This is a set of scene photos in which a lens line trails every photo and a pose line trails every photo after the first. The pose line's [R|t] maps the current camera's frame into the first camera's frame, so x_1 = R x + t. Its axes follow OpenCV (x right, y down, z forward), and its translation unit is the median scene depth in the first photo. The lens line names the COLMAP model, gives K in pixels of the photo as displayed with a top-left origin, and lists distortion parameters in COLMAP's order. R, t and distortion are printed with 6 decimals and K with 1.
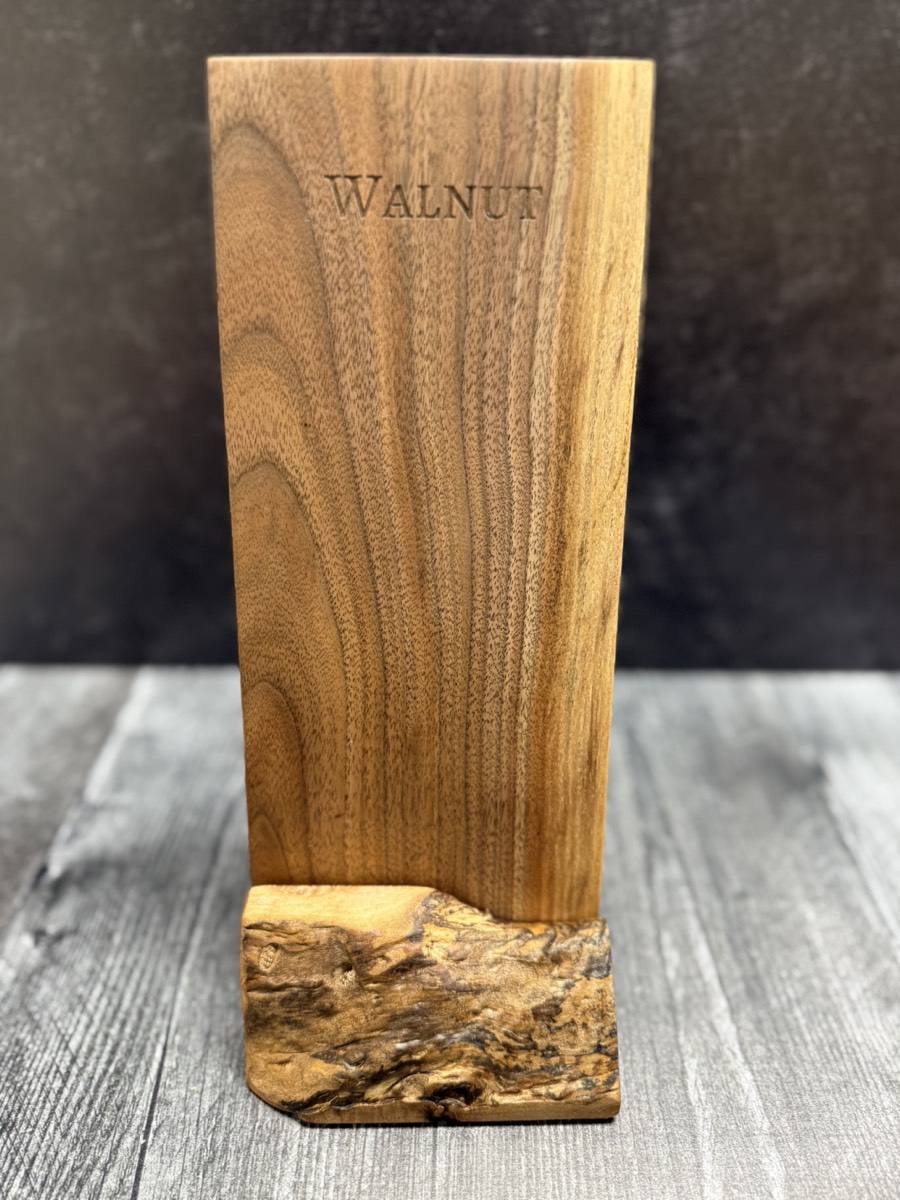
lens RADIAL K [[890.4, 0, 449.1], [0, 890.4, 609.3], [0, 0, 1]] dist [-0.059080, 0.025473]
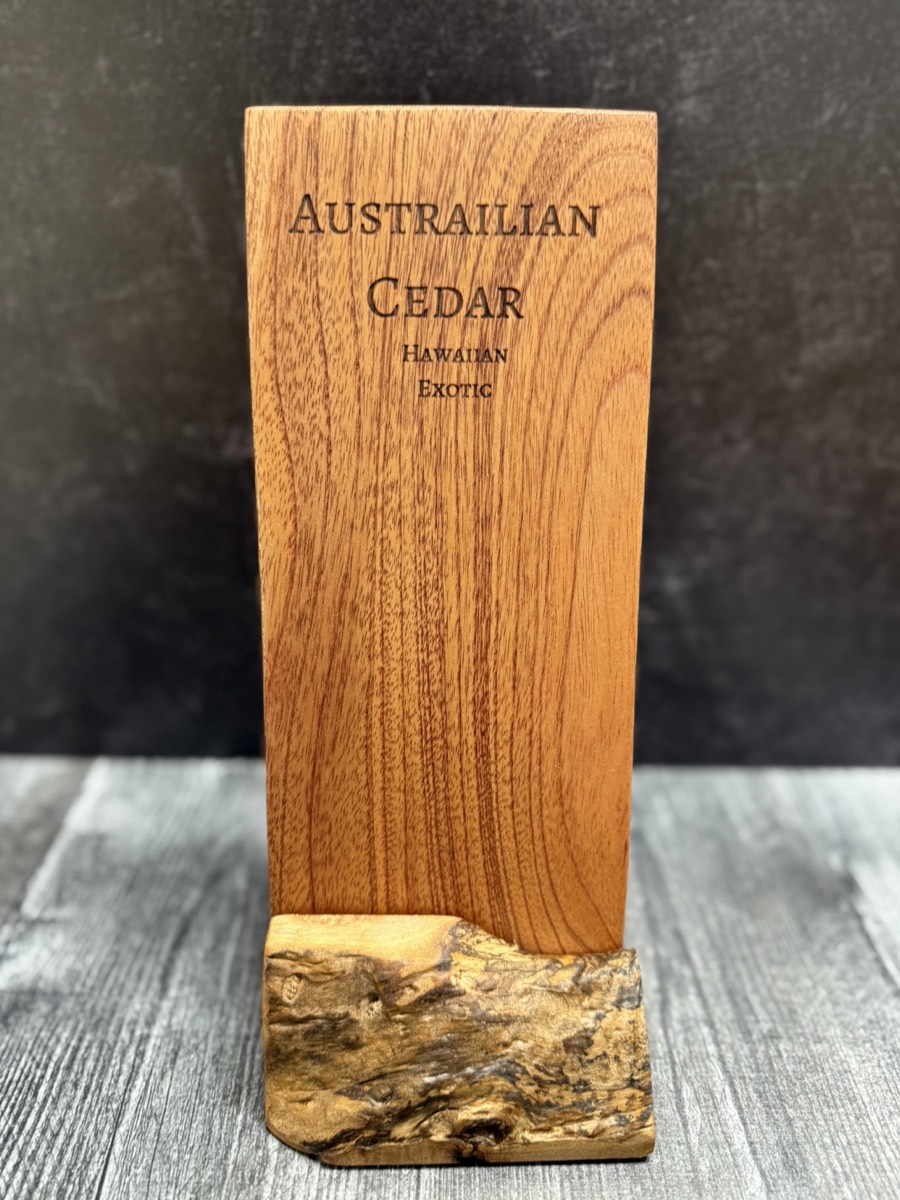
lens RADIAL K [[890.4, 0, 448.9], [0, 890.4, 605.7], [0, 0, 1]] dist [-0.059080, 0.025473]
pose [[0.999896, 0.008000, 0.011975, 0.001714], [-0.007086, 0.997197, -0.074482, -0.035097], [-0.012538, 0.074390, 0.997150, 0.129493]]
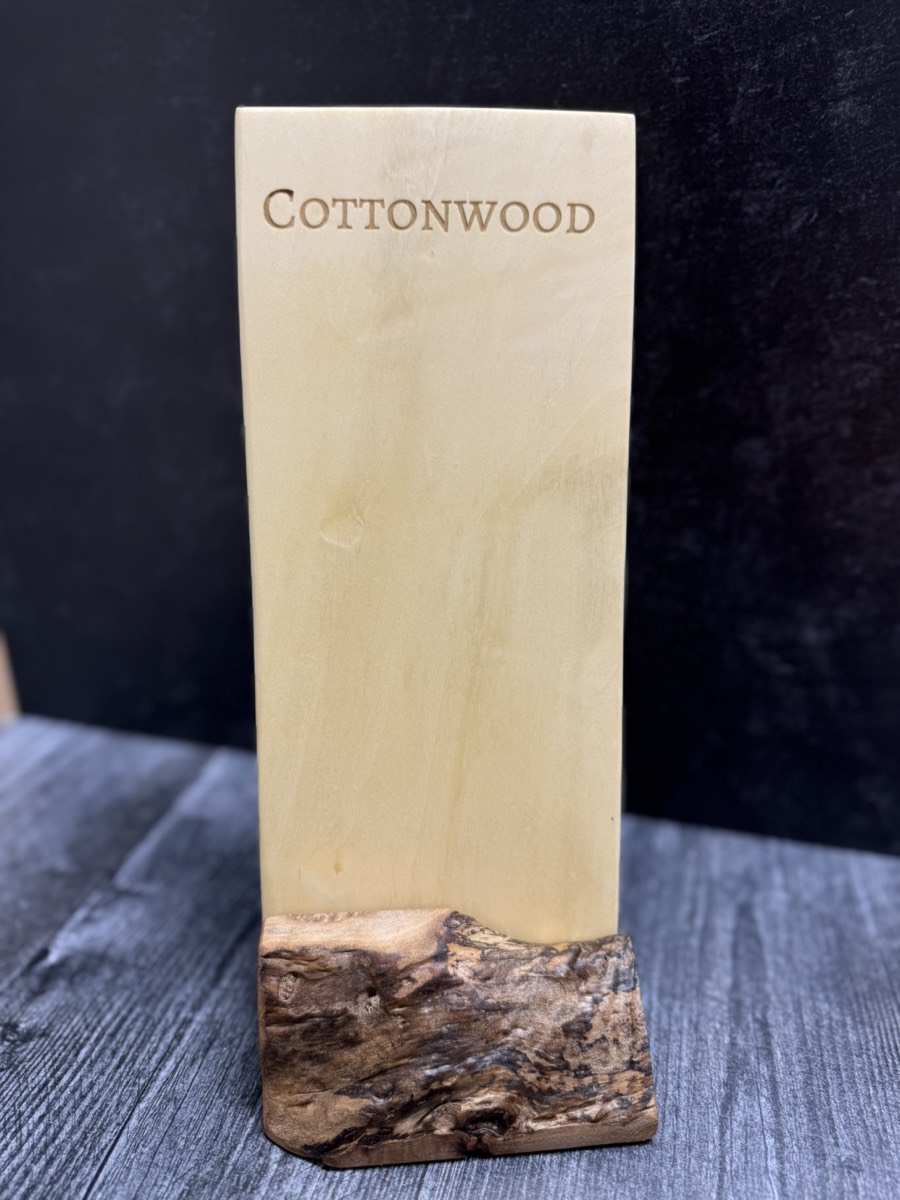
lens RADIAL K [[890.4, 0, 450.3], [0, 890.4, 600.9], [0, 0, 1]] dist [-0.059080, 0.025473]
pose [[0.968281, 0.097819, -0.229919, 0.143336], [-0.125399, 0.986150, -0.108547, -0.024457], [0.216117, 0.133936, 0.967137, 0.181934]]
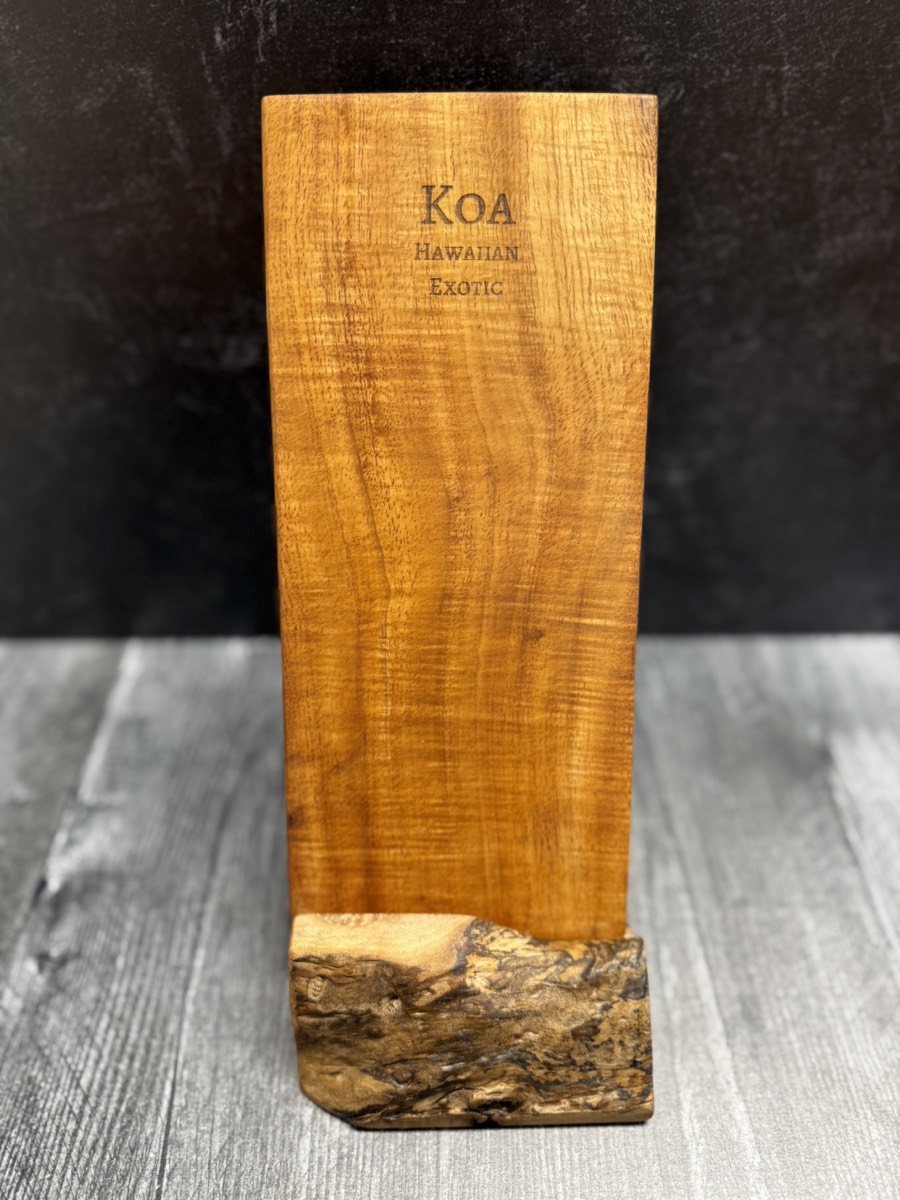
lens RADIAL K [[890.4, 0, 447.9], [0, 890.4, 602.9], [0, 0, 1]] dist [-0.059080, 0.025473]
pose [[0.999878, -0.015388, -0.002750, 0.007922], [0.015631, 0.982259, 0.186876, -0.224579], [-0.000174, -0.186897, 0.982380, 0.092606]]
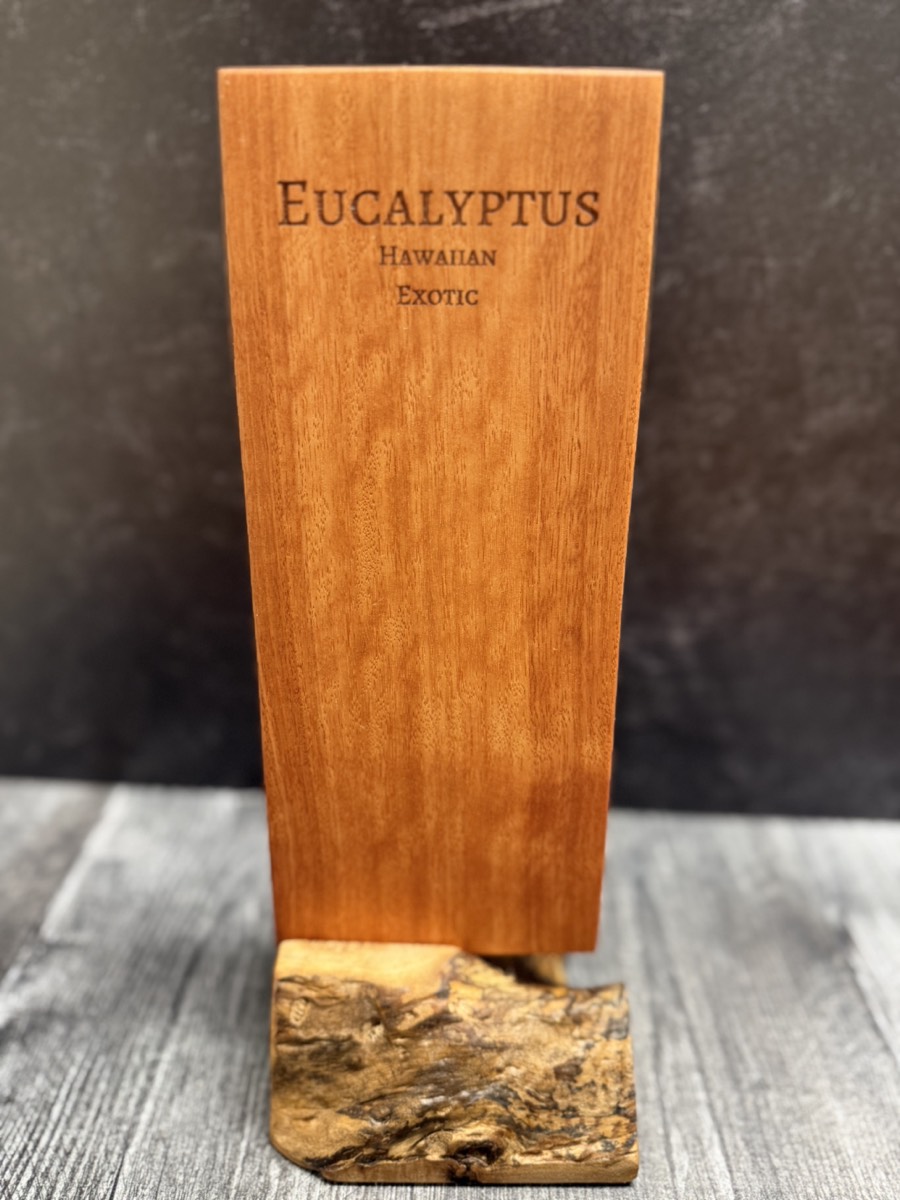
lens RADIAL K [[890.4, 0, 446.7], [0, 890.4, 604.5], [0, 0, 1]] dist [-0.059080, 0.025473]
pose [[0.999204, 0.038392, -0.010820, 0.007000], [-0.039304, 0.993889, -0.103152, -0.061676], [0.006793, 0.103495, 0.994607, 0.080103]]
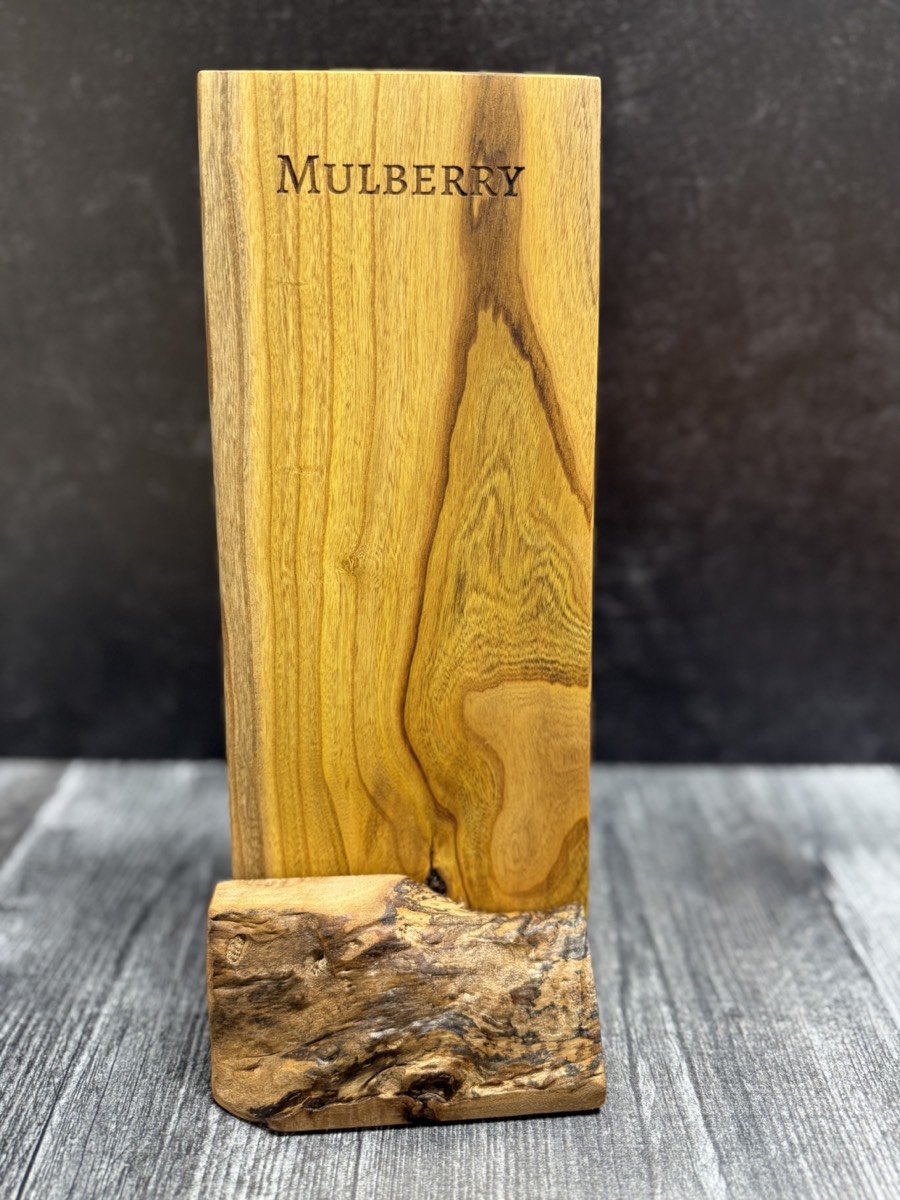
lens RADIAL K [[890.4, 0, 459.6], [0, 890.4, 604.2], [0, 0, 1]] dist [-0.059080, 0.025473]
pose [[0.999997, -0.001792, -0.001874, 0.081226], [0.001495, 0.988994, -0.147951, 0.065988], [0.002118, 0.147948, 0.988993, 0.124310]]
